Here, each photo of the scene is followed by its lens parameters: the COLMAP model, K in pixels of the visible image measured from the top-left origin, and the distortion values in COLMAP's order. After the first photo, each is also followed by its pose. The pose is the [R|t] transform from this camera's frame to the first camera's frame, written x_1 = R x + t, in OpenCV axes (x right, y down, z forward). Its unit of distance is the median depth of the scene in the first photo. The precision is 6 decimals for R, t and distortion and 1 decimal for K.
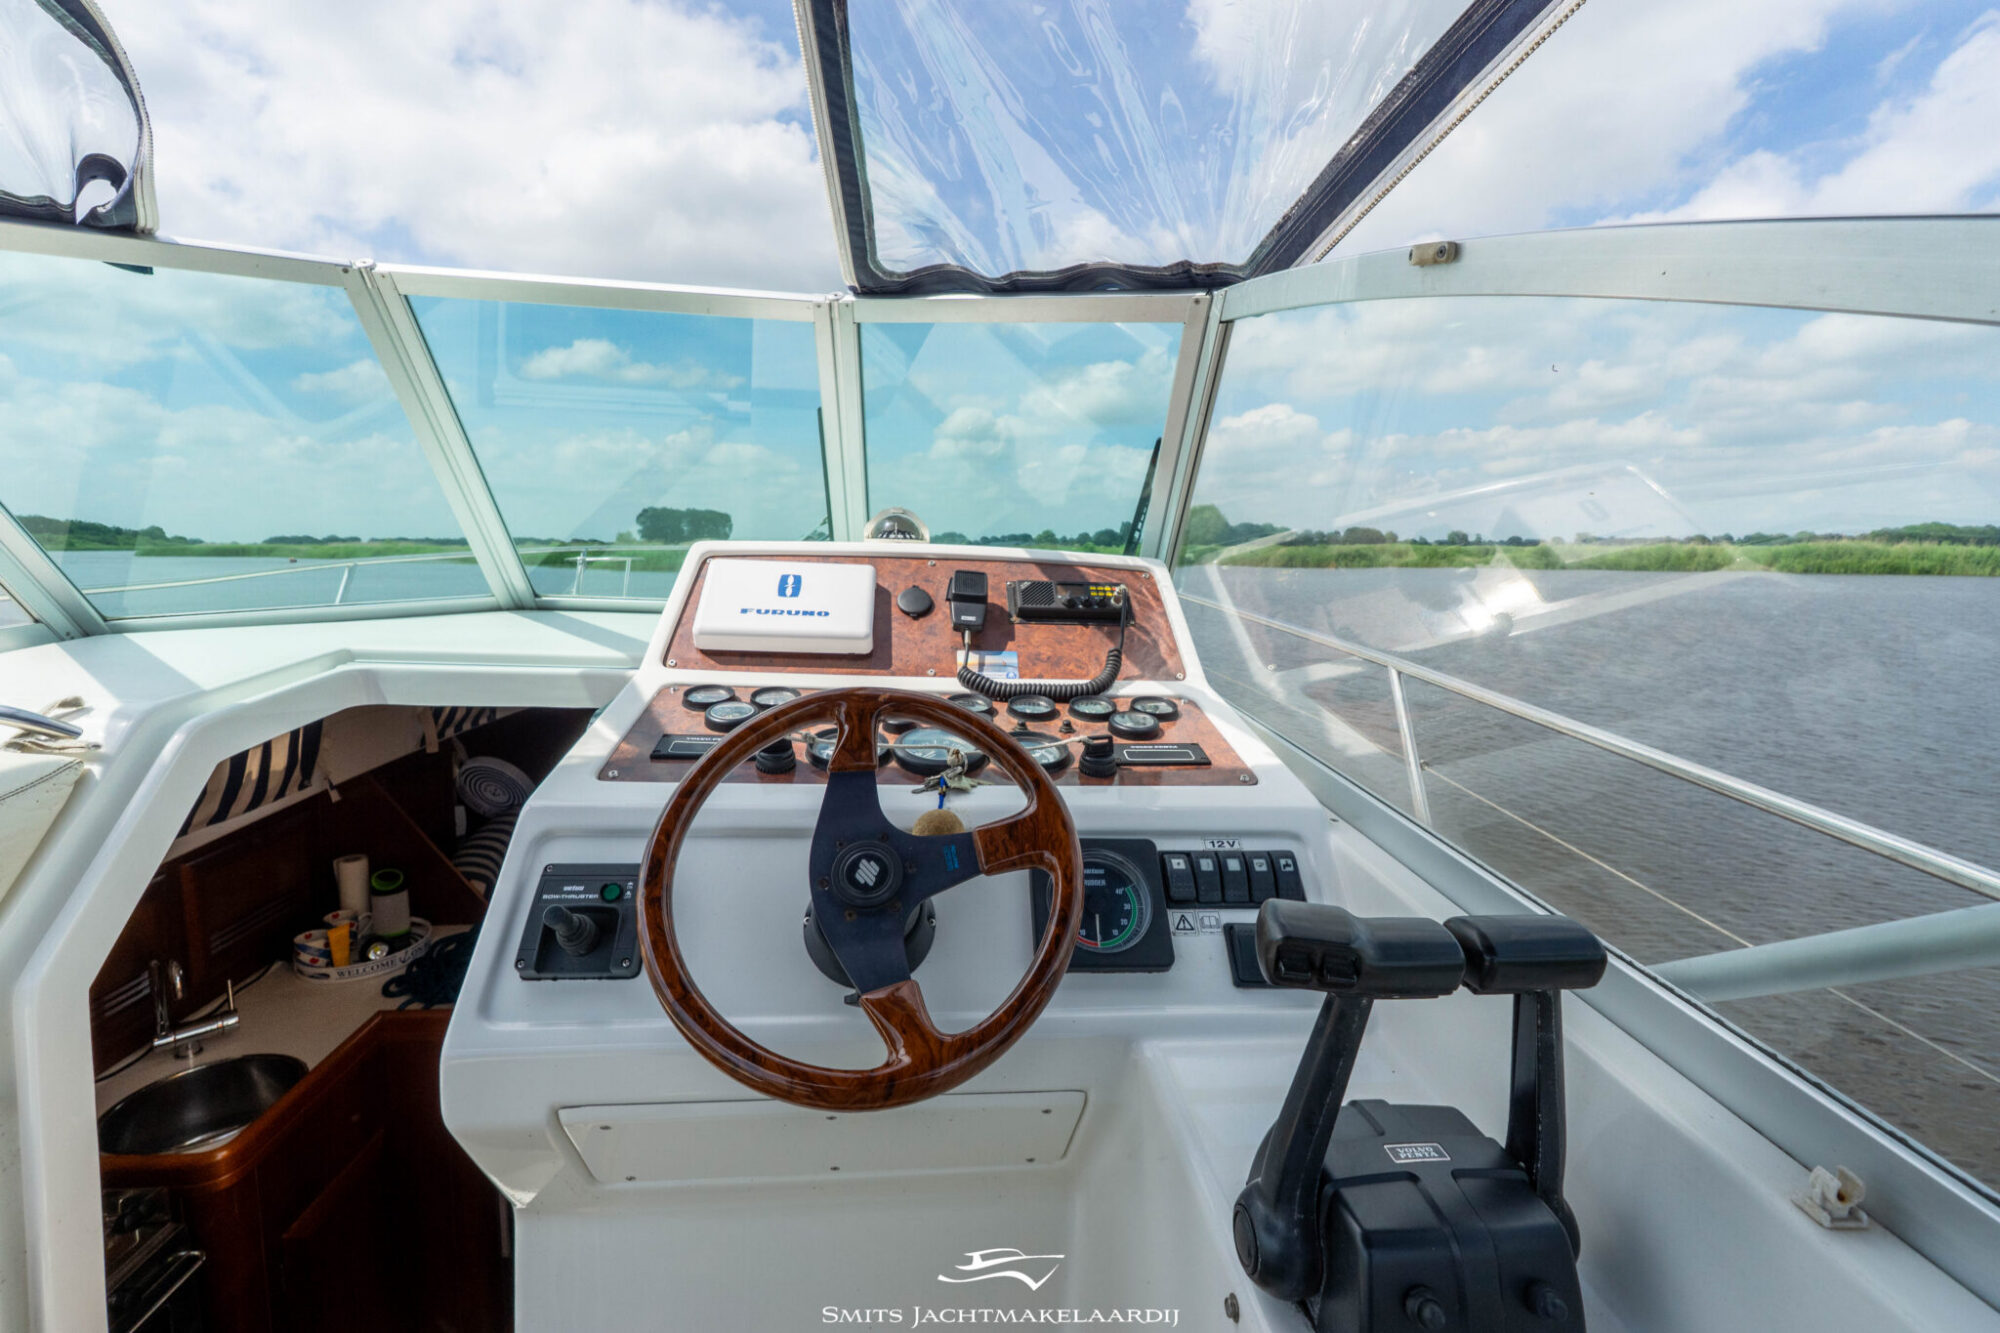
lens RADIAL K [[838.9, 0, 1003.5], [0, 838.9, 658.1], [0, 0, 1]] dist [-0.004440, -0.000890]
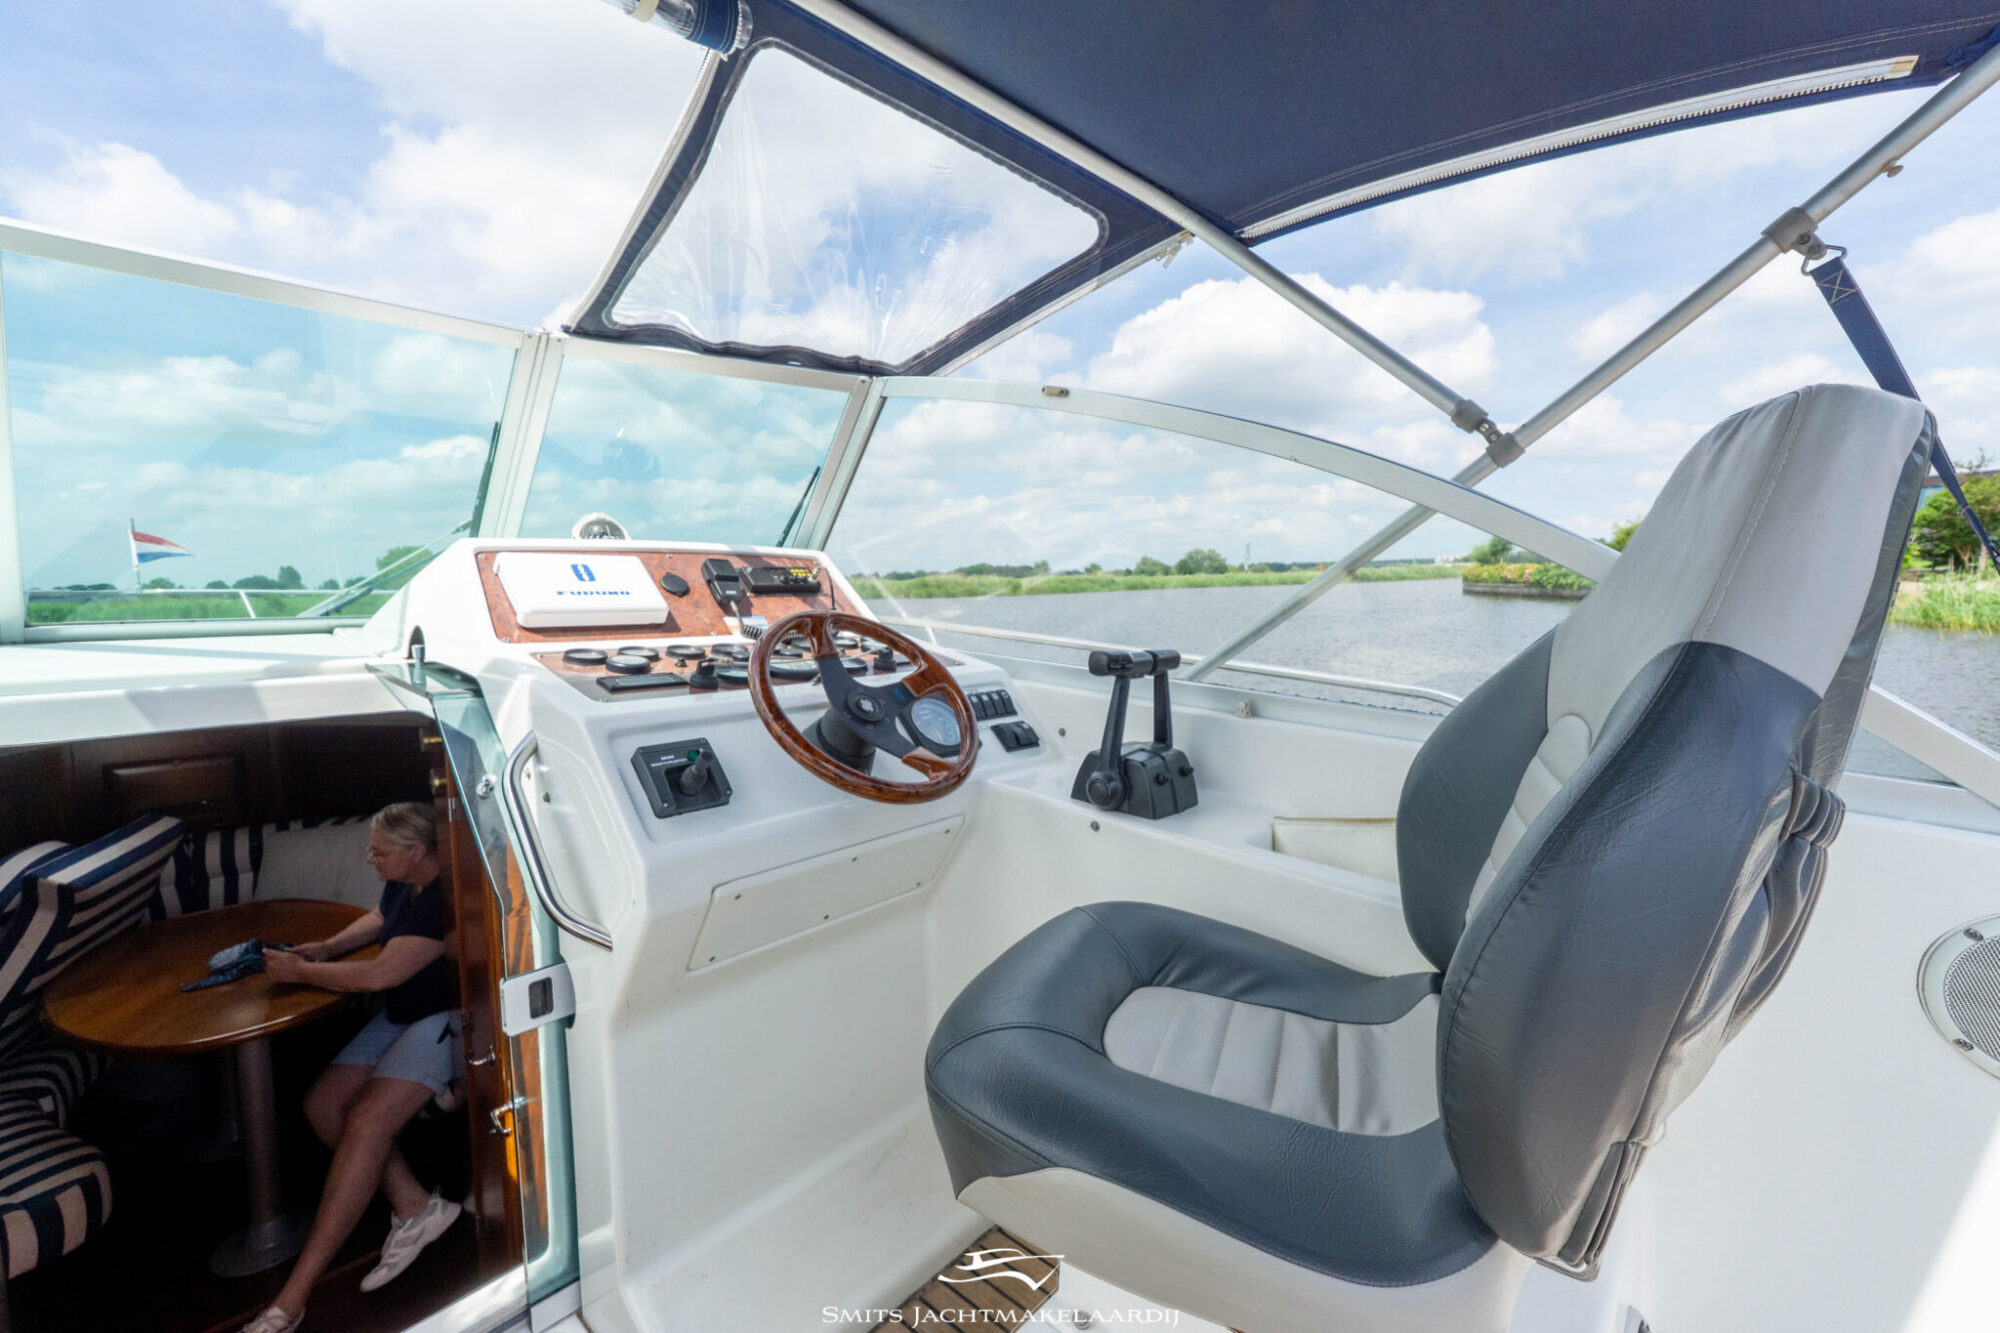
lens RADIAL K [[838.9, 0, 989.4], [0, 838.9, 664.7], [0, 0, 1]] dist [-0.004440, -0.000890]
pose [[0.748684, -0.100651, 0.655242, -0.615039], [0.123233, 0.992310, 0.011621, 0.101310], [-0.651373, 0.072047, 0.755329, -0.274550]]
